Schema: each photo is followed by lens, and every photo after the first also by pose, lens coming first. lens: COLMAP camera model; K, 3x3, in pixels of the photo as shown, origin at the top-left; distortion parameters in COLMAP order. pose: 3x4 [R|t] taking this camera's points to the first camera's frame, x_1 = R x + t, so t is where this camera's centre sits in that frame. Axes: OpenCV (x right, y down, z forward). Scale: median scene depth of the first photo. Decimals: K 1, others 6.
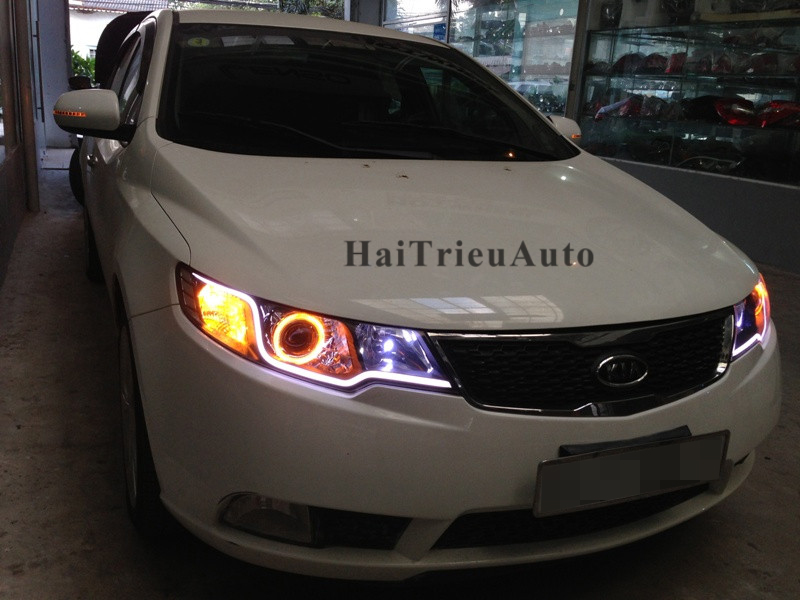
lens RADIAL K [[774.9, 0, 399.2], [0, 774.9, 303.9], [0, 0, 1]] dist [-0.046716, 0.000000]
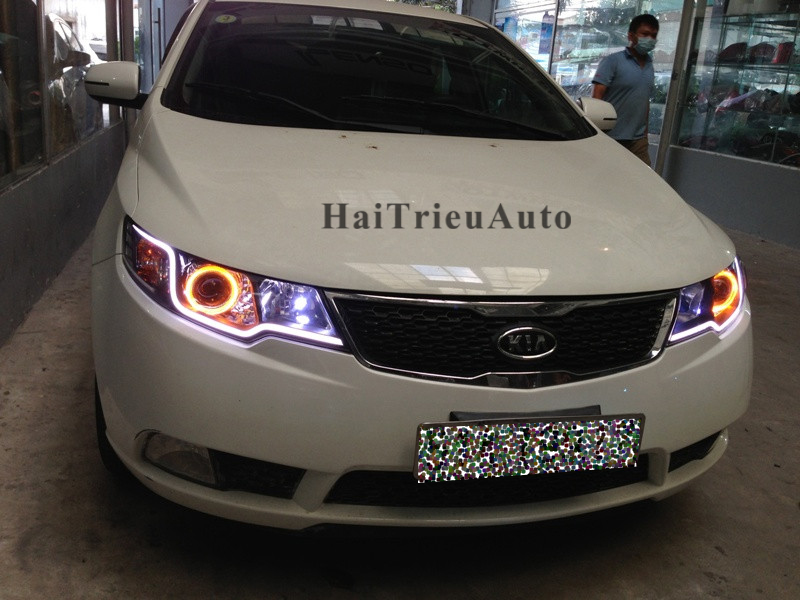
lens RADIAL K [[774.9, 0, 402.1], [0, 774.9, 301.6], [0, 0, 1]] dist [-0.046716, 0.000000]
pose [[0.985227, 0.061162, -0.159958, 0.260429], [-0.059849, 0.998123, 0.013018, 0.027274], [0.160453, -0.003252, 0.987038, -0.001848]]
